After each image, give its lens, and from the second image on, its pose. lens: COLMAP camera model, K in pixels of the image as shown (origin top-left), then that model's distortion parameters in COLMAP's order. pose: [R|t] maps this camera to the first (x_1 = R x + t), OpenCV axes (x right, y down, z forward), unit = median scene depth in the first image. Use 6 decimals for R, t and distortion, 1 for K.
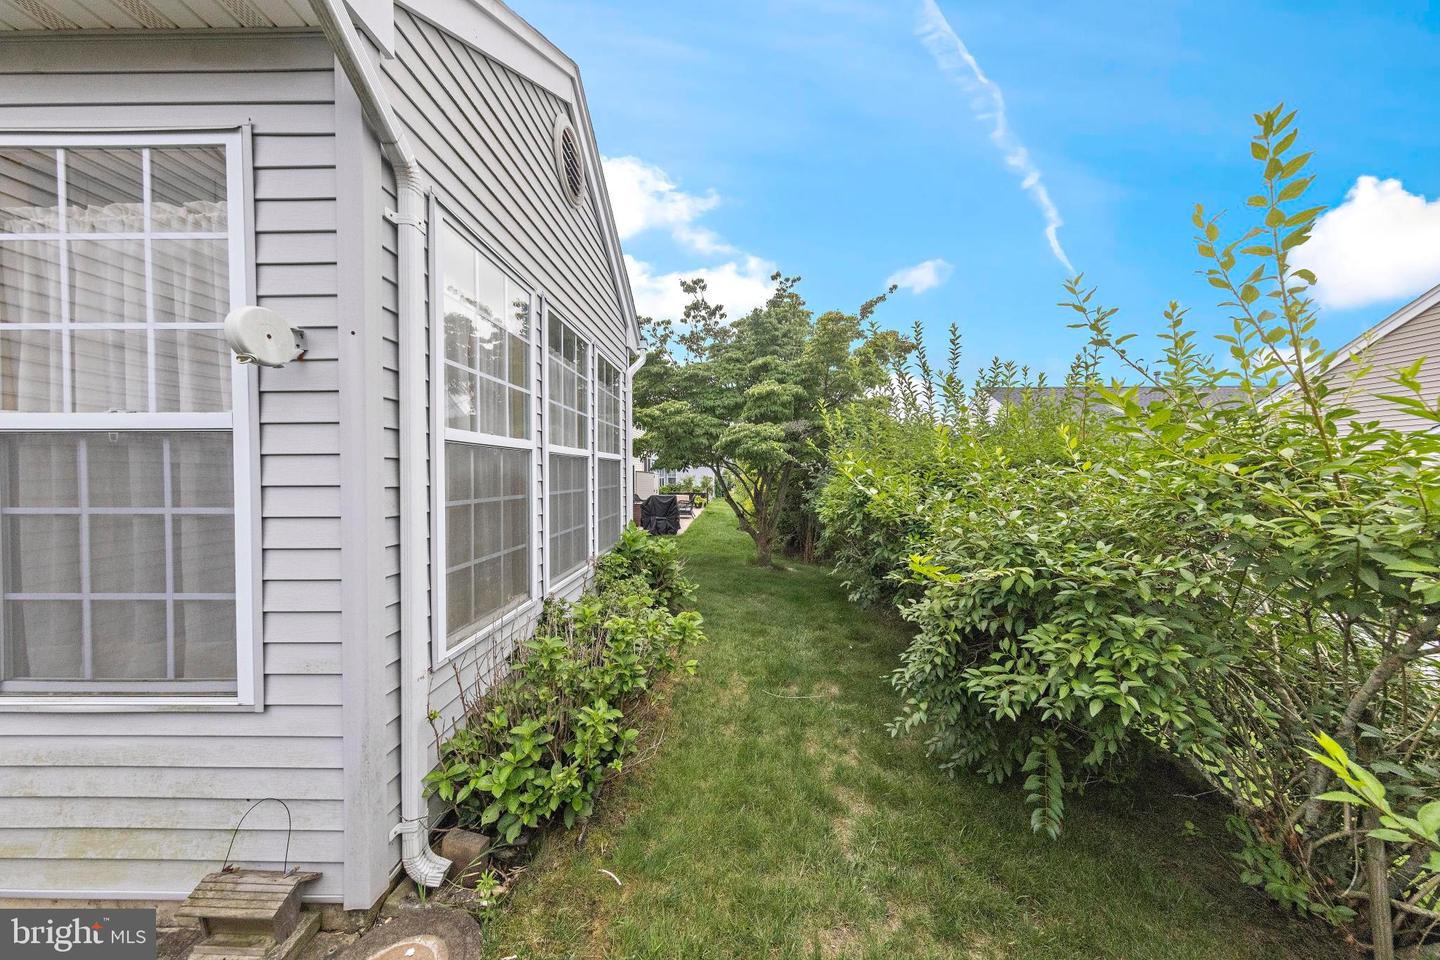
lens RADIAL K [[584.0, 0, 728.0], [0, 584.0, 472.3], [0, 0, 1]] dist [0.001152, 0.000114]
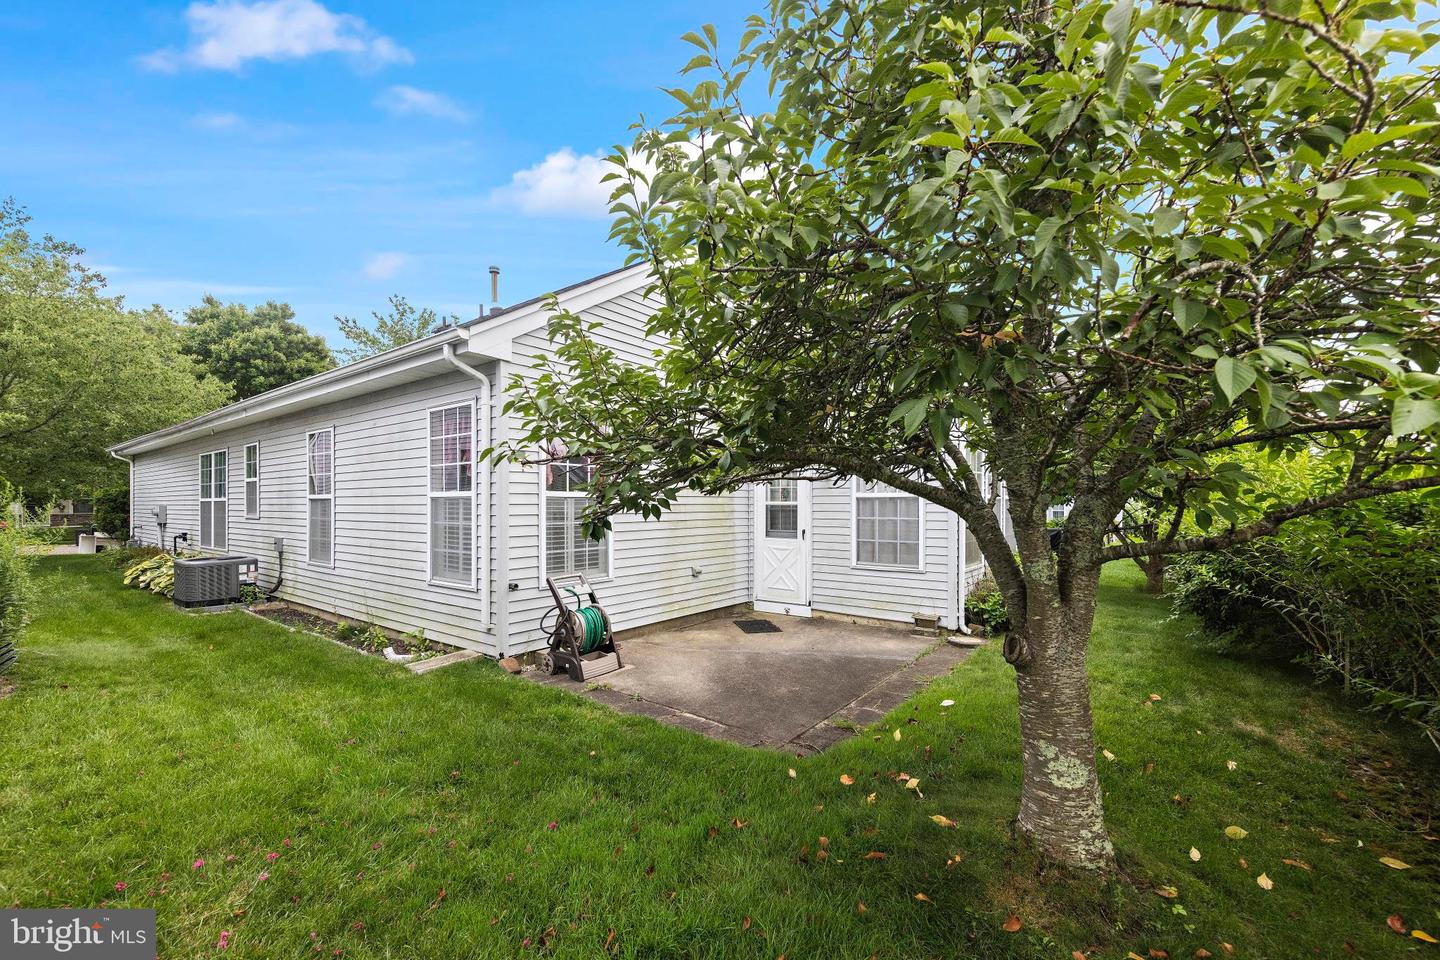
lens RADIAL K [[587.4, 0, 728.6], [0, 587.4, 491.2], [0, 0, 1]] dist [-0.000274, 0.000039]
pose [[0.811968, -0.001393, -0.583700, 0.372991], [-0.007400, 0.999892, -0.012681, -0.055551], [0.583654, 0.014616, 0.811871, -2.773666]]
